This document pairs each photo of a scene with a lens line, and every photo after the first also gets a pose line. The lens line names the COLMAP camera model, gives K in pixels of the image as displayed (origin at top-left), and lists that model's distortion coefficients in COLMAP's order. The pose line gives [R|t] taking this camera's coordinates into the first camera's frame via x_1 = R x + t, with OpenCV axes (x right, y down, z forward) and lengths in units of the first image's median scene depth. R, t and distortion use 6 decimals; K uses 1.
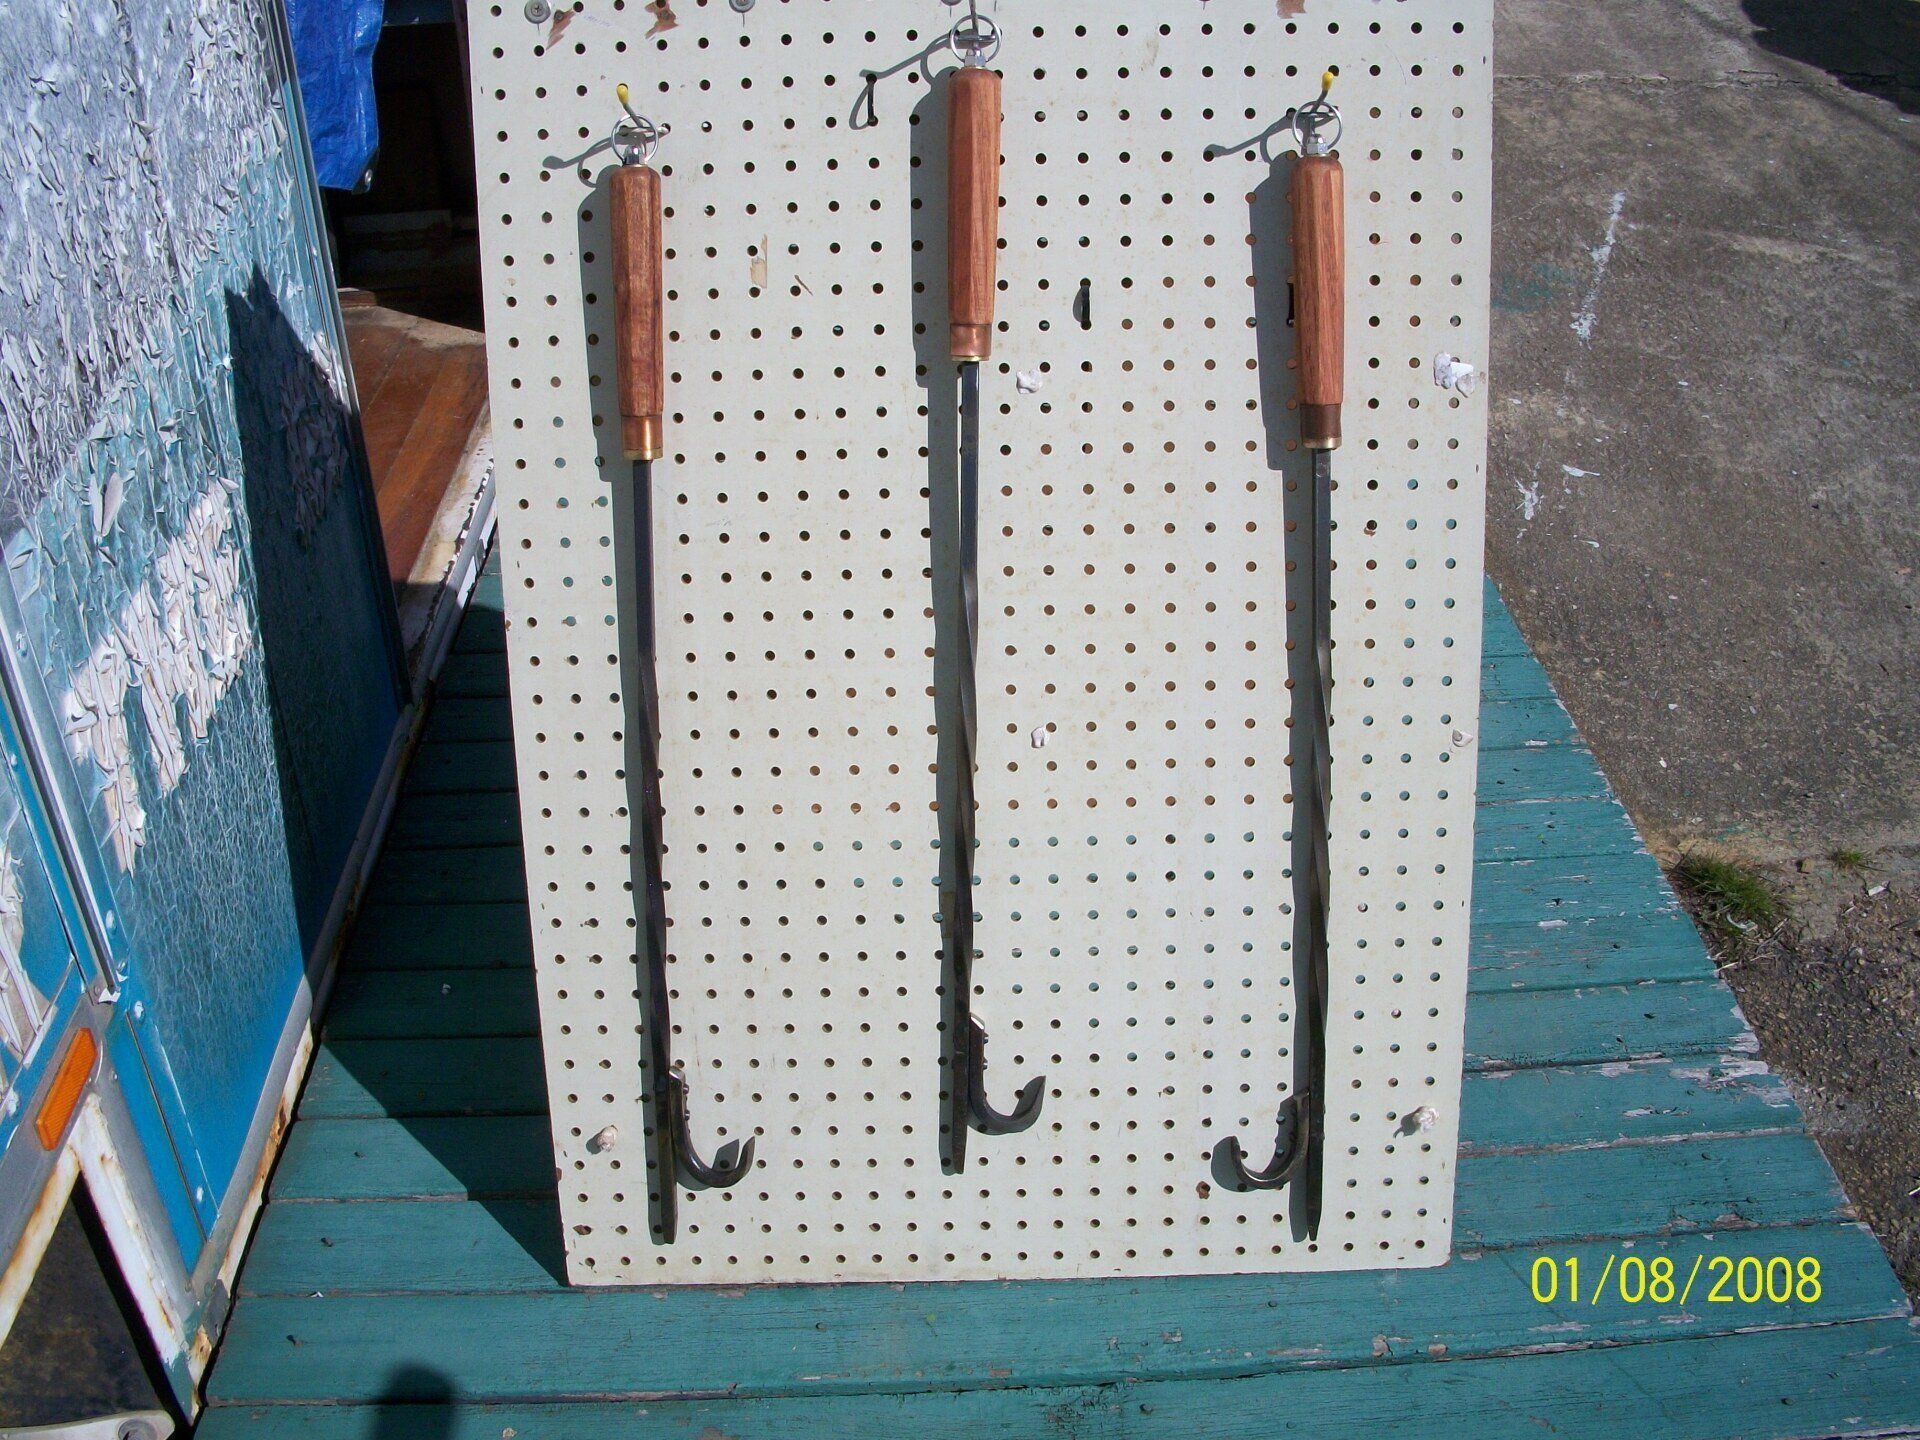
lens RADIAL K [[1989.8, 0, 1000.5], [0, 1989.8, 696.2], [0, 0, 1]] dist [-0.229886, 0.216525]
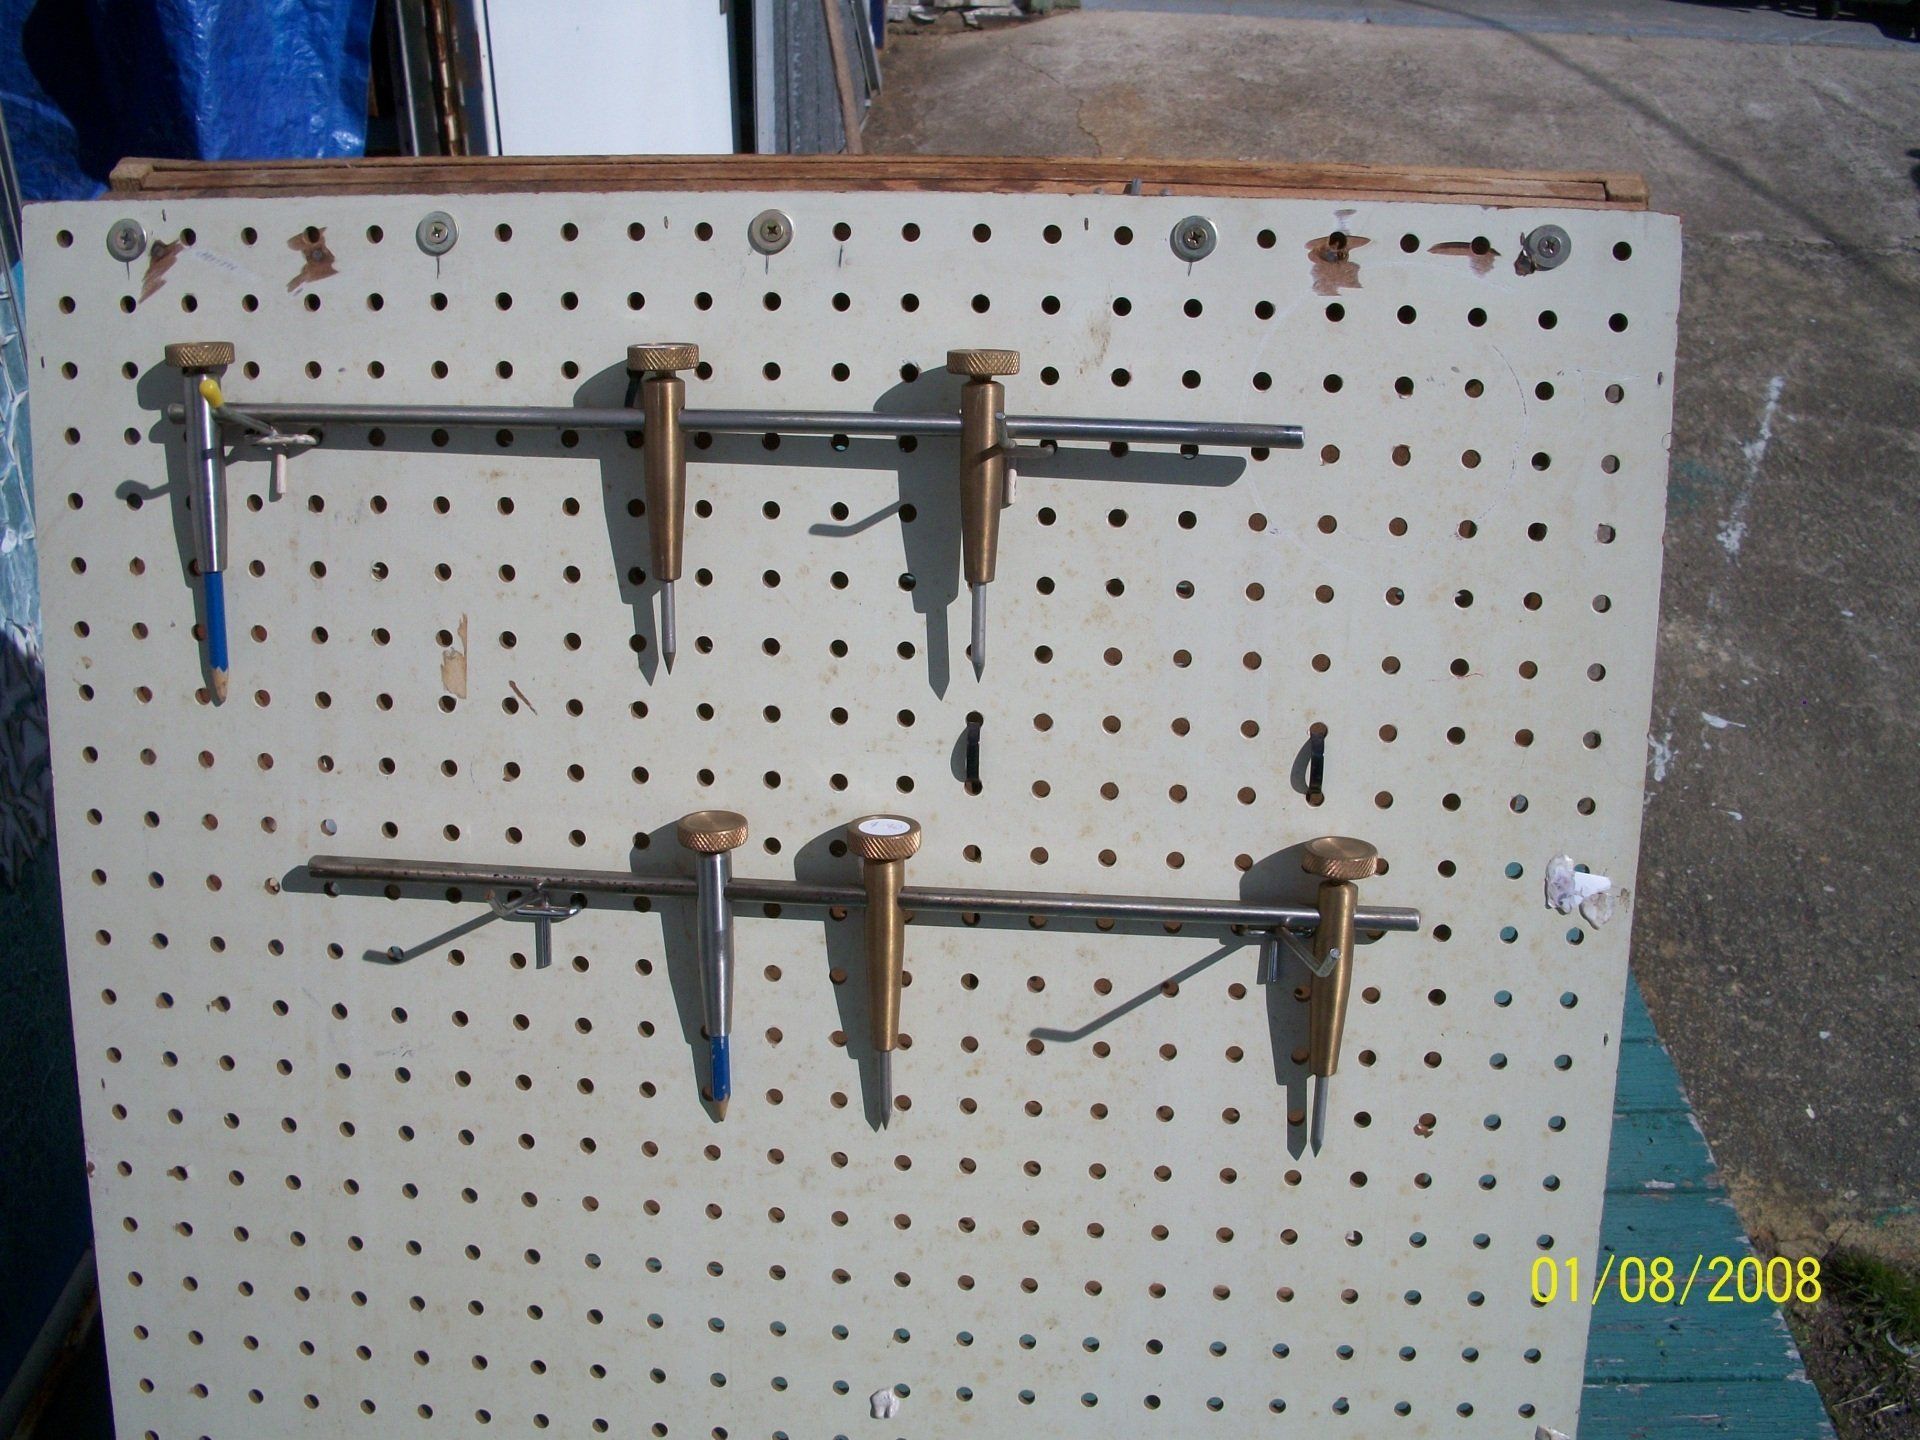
lens RADIAL K [[1991.4, 0, 1007.4], [0, 1991.4, 704.5], [0, 0, 1]] dist [-0.223280, 0.199546]
pose [[0.997367, 0.050458, -0.052079, 0.073578], [-0.052695, 0.997706, -0.042502, -0.163863], [0.049815, 0.045134, 0.997738, 0.337380]]
